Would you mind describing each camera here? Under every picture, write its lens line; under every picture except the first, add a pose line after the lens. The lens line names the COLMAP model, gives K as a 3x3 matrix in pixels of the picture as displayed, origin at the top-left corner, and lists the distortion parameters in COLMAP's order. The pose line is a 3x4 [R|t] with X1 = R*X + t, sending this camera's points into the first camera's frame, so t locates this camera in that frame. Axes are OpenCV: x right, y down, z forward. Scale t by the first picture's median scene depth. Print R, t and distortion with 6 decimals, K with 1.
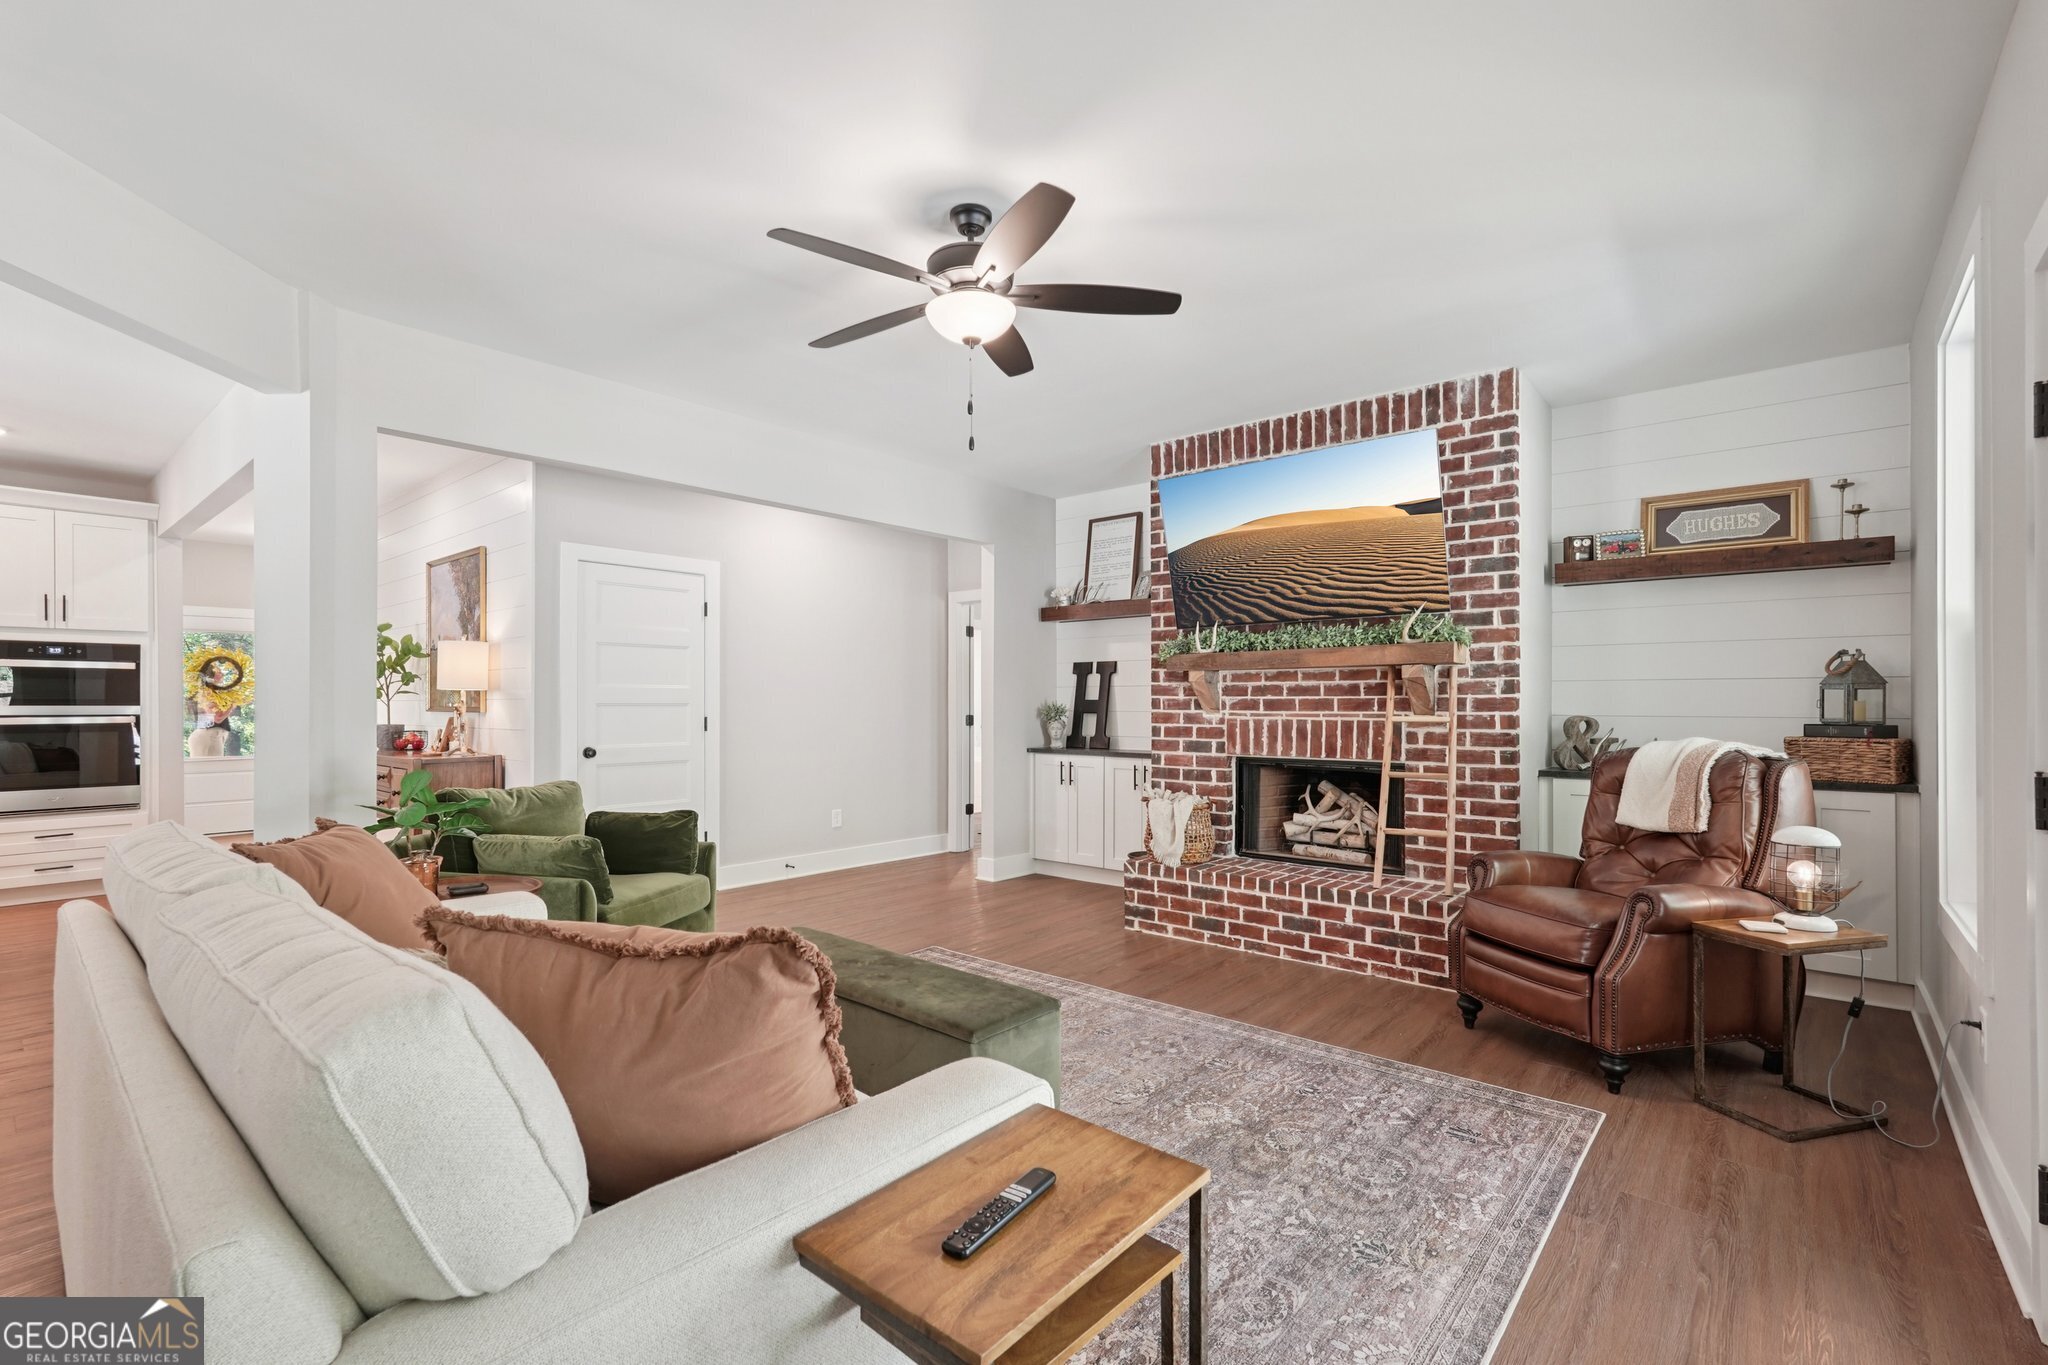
lens RADIAL K [[913.9, 0, 1023.9], [0, 913.9, 700.5], [0, 0, 1]] dist [-0.005618, 0.000236]
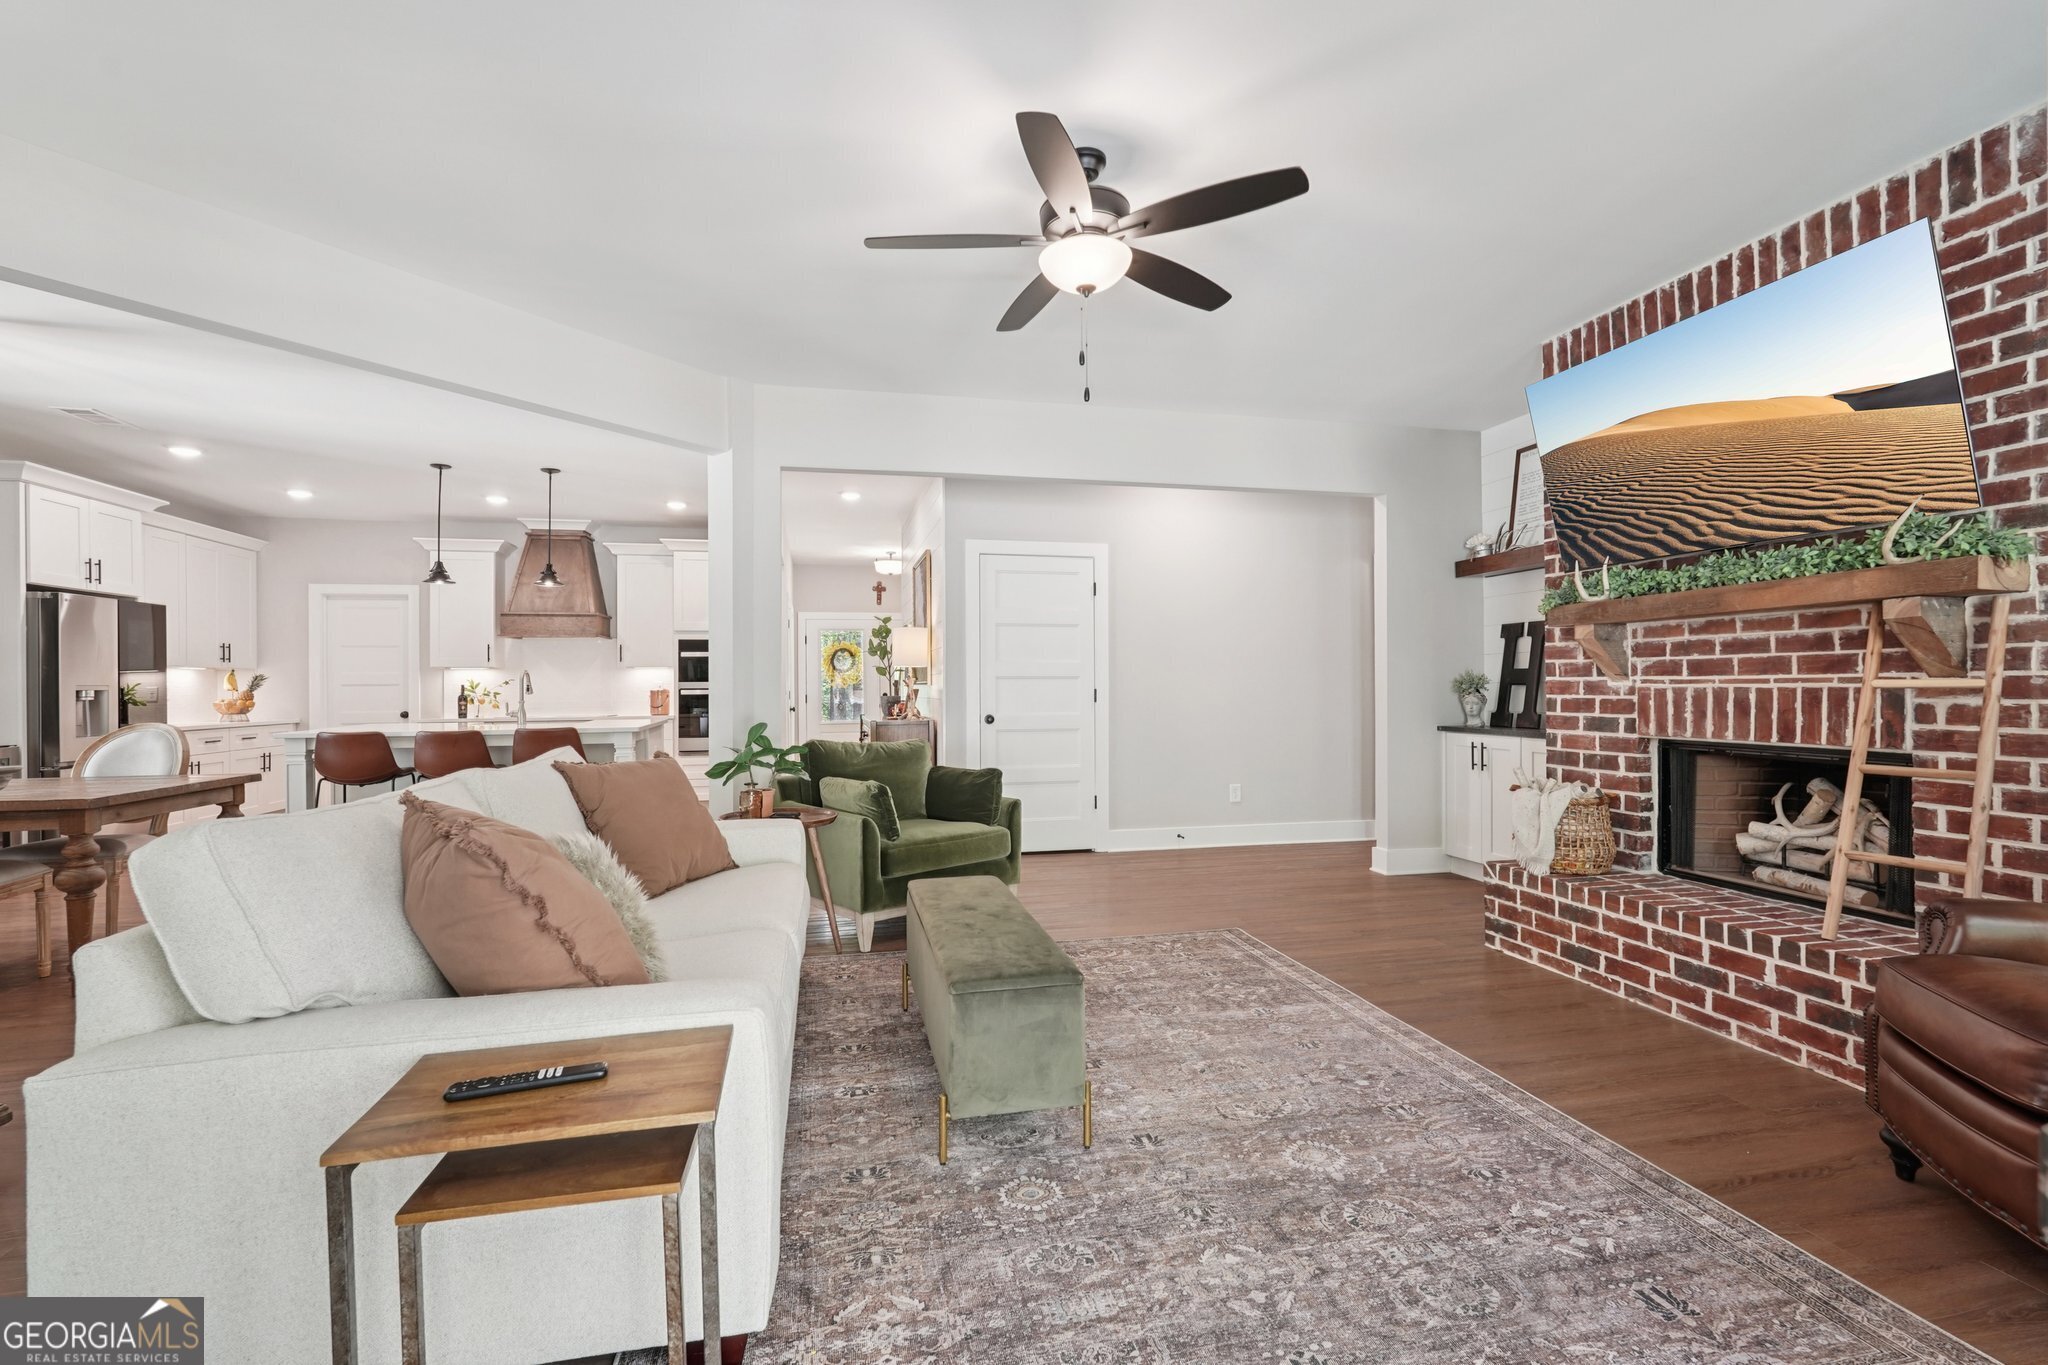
lens RADIAL K [[907.9, 0, 1024.0], [0, 907.9, 682.5], [0, 0, 1]] dist [-0.011234, 0.009777]
pose [[0.802153, -0.006265, -0.597086, 0.285792], [0.005559, 0.999980, -0.003025, 0.016726], [0.597093, -0.000892, 0.802172, 0.115651]]
